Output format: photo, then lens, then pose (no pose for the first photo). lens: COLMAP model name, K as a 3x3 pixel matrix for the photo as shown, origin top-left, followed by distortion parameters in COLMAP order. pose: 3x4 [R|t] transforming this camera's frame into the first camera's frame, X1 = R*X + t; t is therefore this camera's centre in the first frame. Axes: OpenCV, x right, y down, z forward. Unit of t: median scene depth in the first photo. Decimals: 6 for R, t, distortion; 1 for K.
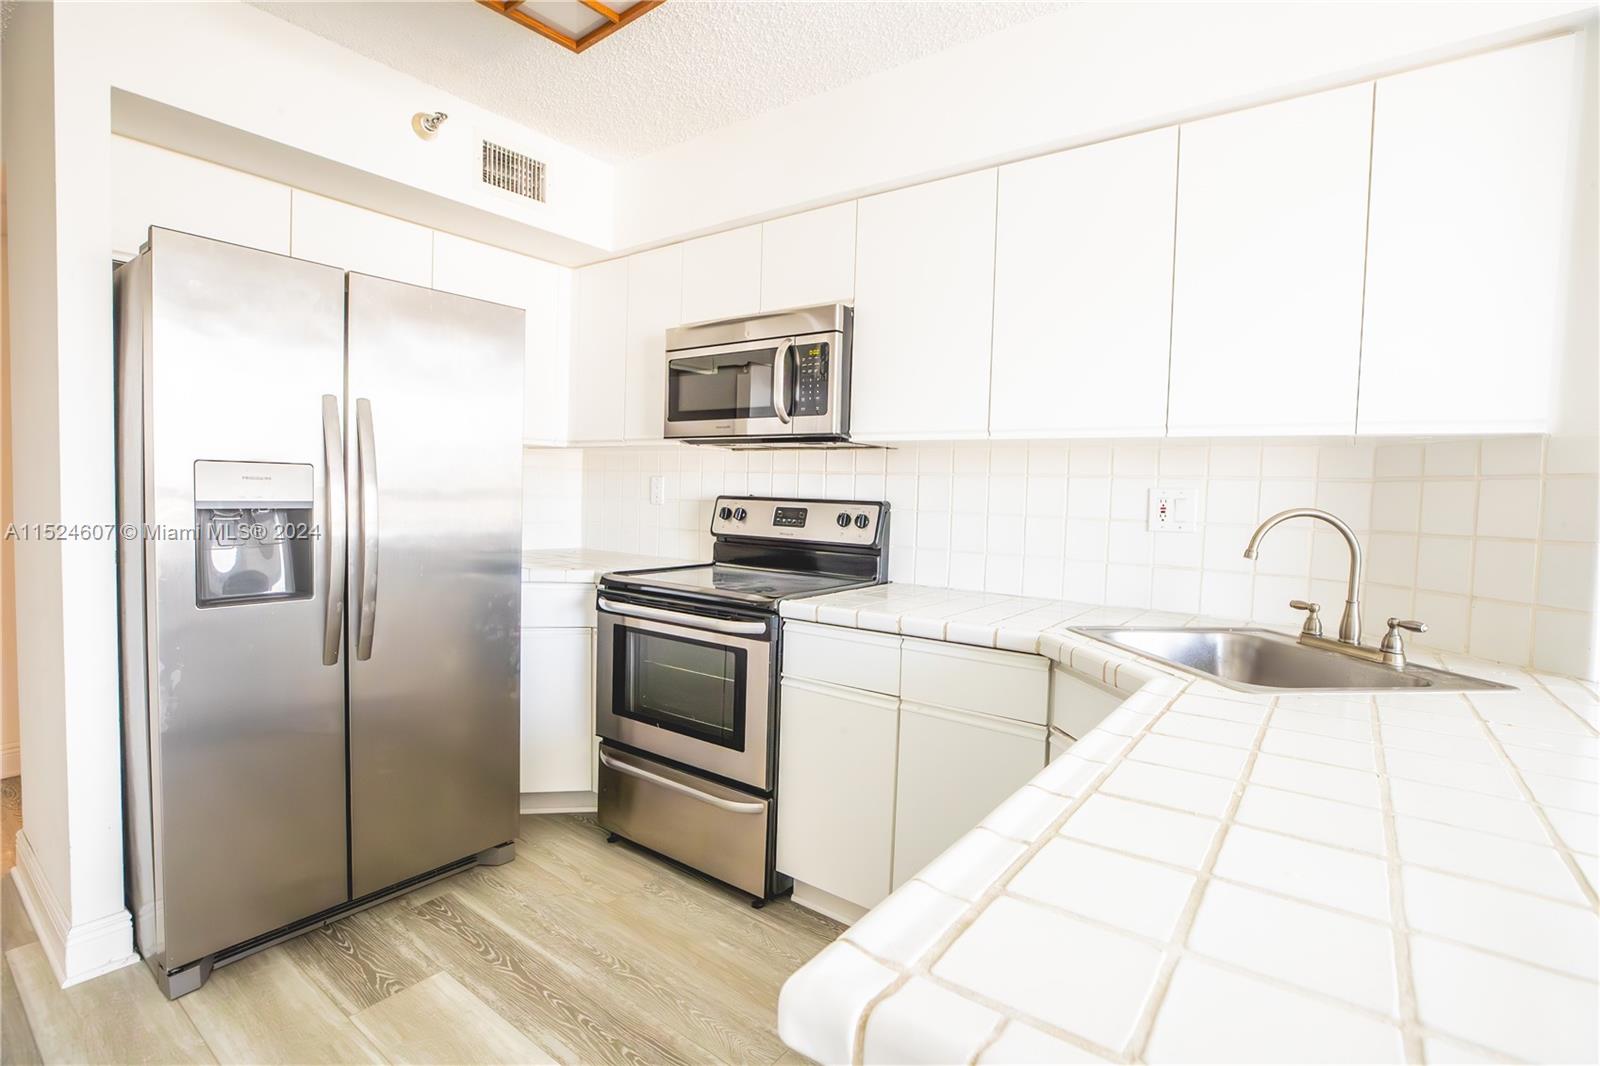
lens RADIAL K [[757.2, 0, 800.1], [0, 757.2, 535.4], [0, 0, 1]] dist [-0.026842, 0.006455]
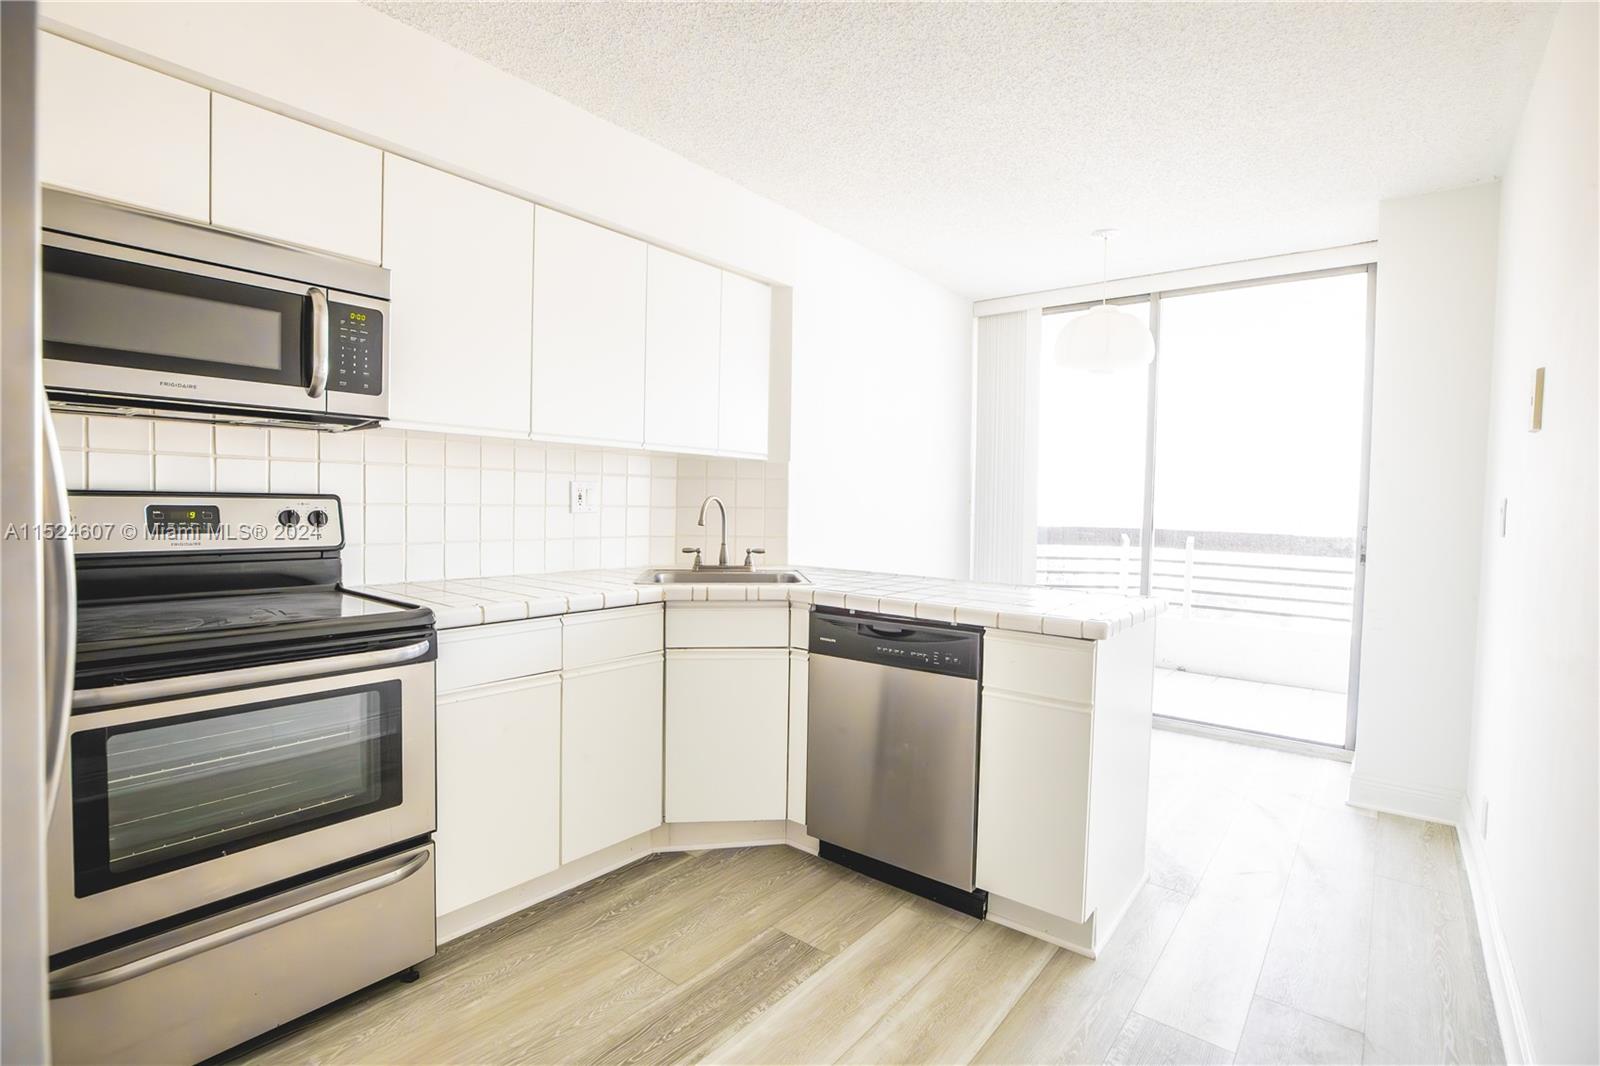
lens RADIAL K [[757.2, 0, 813.0], [0, 757.2, 536.5], [0, 0, 1]] dist [-0.026842, 0.006455]
pose [[0.028696, -0.078393, 0.996509, -0.789749], [0.034686, 0.996398, 0.077385, -0.048264], [-0.998986, 0.032345, 0.031311, 0.477420]]
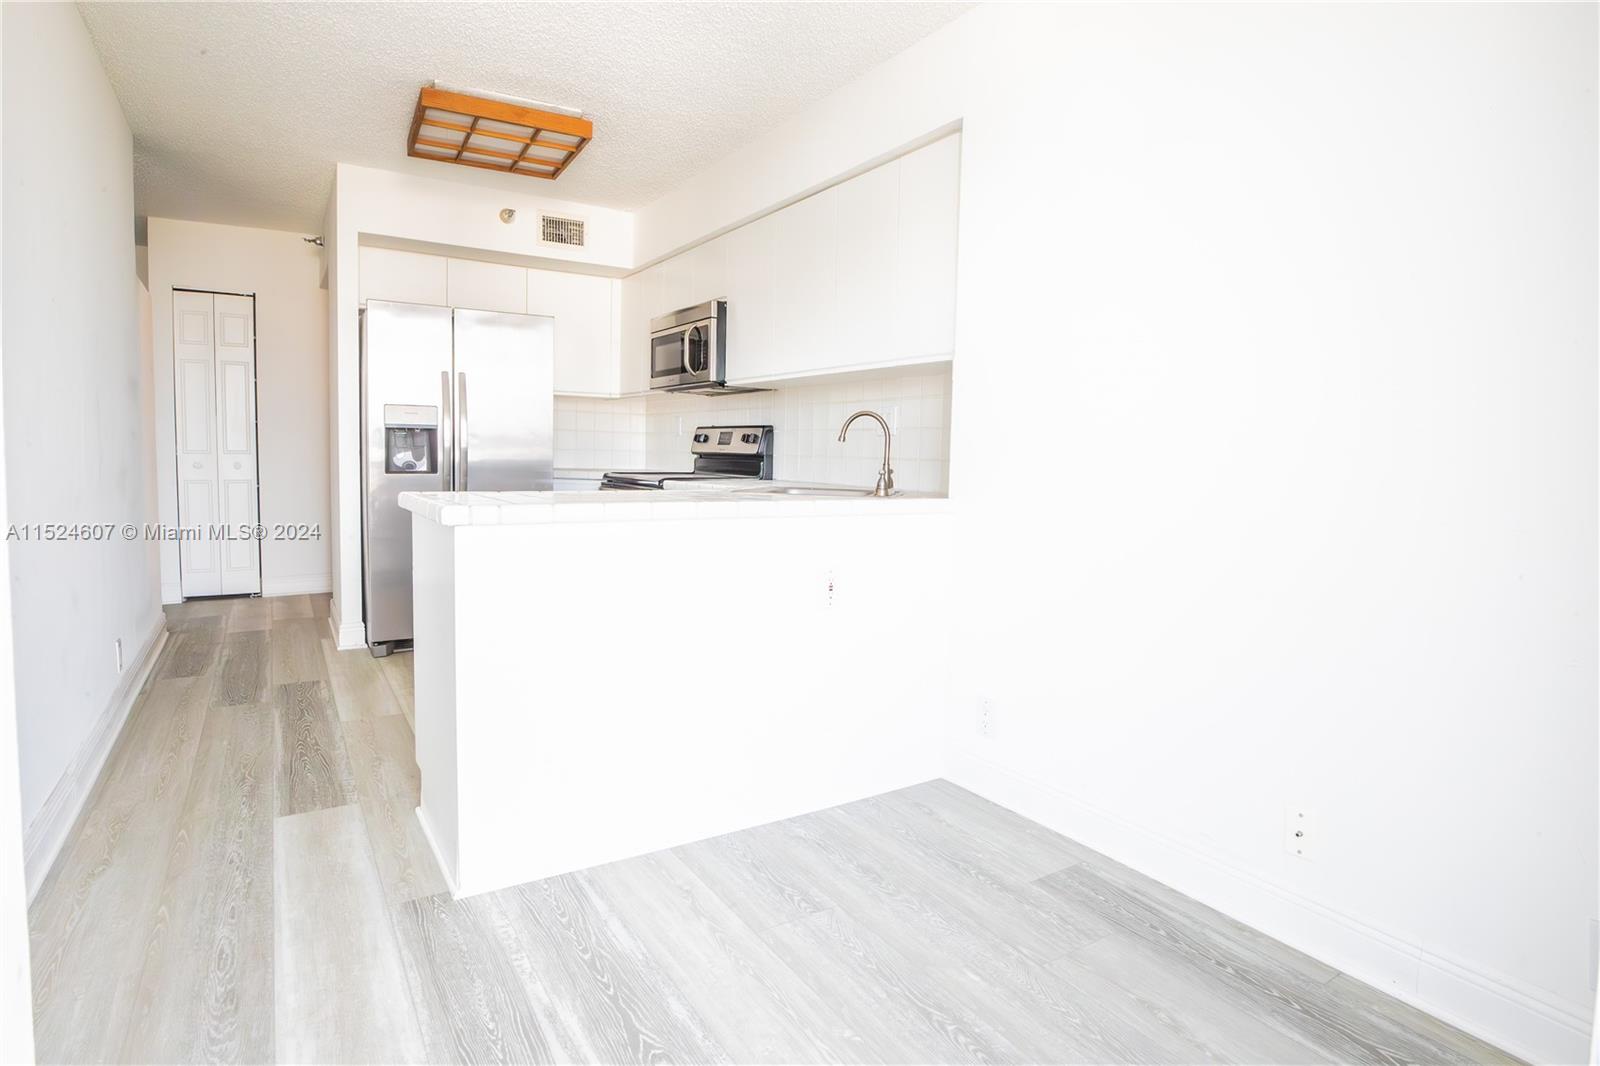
lens RADIAL K [[891.8, 0, 807.6], [0, 891.8, 522.5], [0, 0, 1]] dist [0.009191, 0.000873]
pose [[0.927384, 0.015688, -0.373783, 0.942908], [-0.012465, 0.999861, 0.011040, 0.142293], [0.373904, -0.005580, 0.927451, -0.687048]]
